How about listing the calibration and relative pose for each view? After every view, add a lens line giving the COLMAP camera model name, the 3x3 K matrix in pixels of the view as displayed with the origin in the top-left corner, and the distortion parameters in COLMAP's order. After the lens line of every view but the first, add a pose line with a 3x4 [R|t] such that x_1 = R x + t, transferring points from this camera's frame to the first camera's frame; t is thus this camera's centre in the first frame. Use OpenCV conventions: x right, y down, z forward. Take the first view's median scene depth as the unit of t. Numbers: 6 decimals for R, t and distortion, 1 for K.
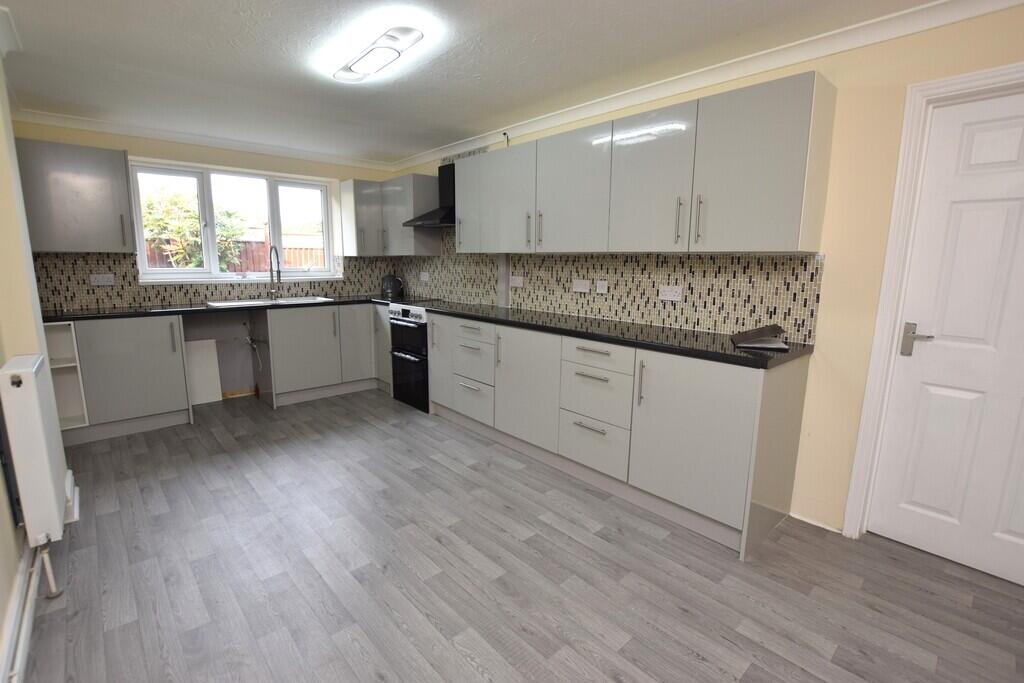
lens RADIAL K [[457.4, 0, 507.9], [0, 457.4, 337.4], [0, 0, 1]] dist [-0.001648, -0.000193]
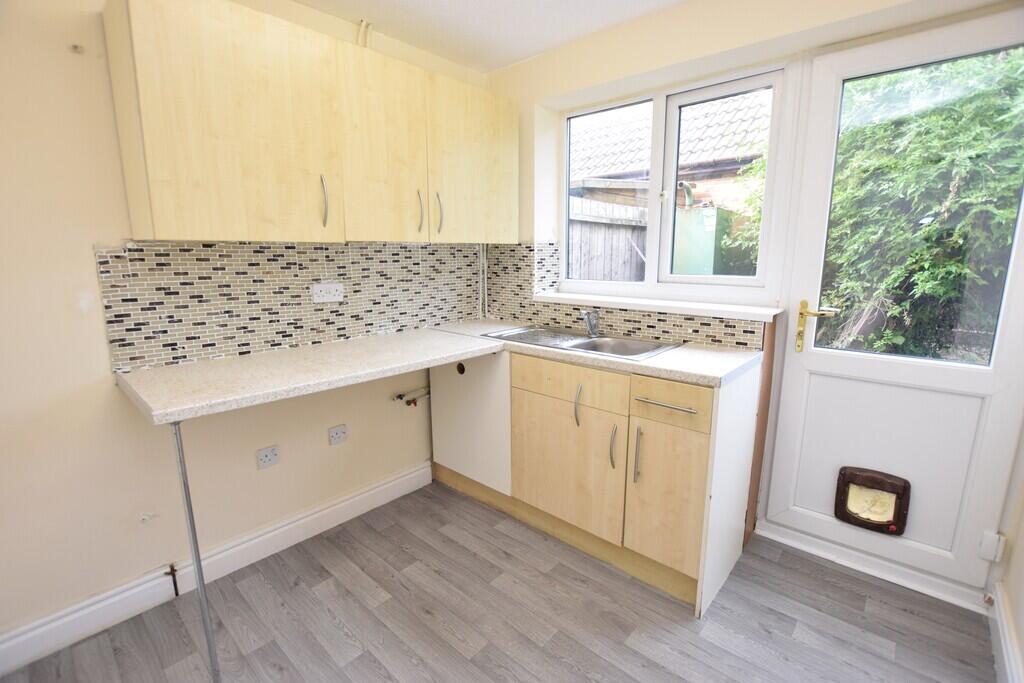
lens RADIAL K [[457.4, 0, 513.6], [0, 457.4, 345.6], [0, 0, 1]] dist [-0.001648, -0.000193]
pose [[-0.993358, -0.001245, -0.115061, 0.328883], [-0.041284, 0.937223, 0.346279, -0.292777], [0.107407, 0.348729, -0.931049, 1.781435]]
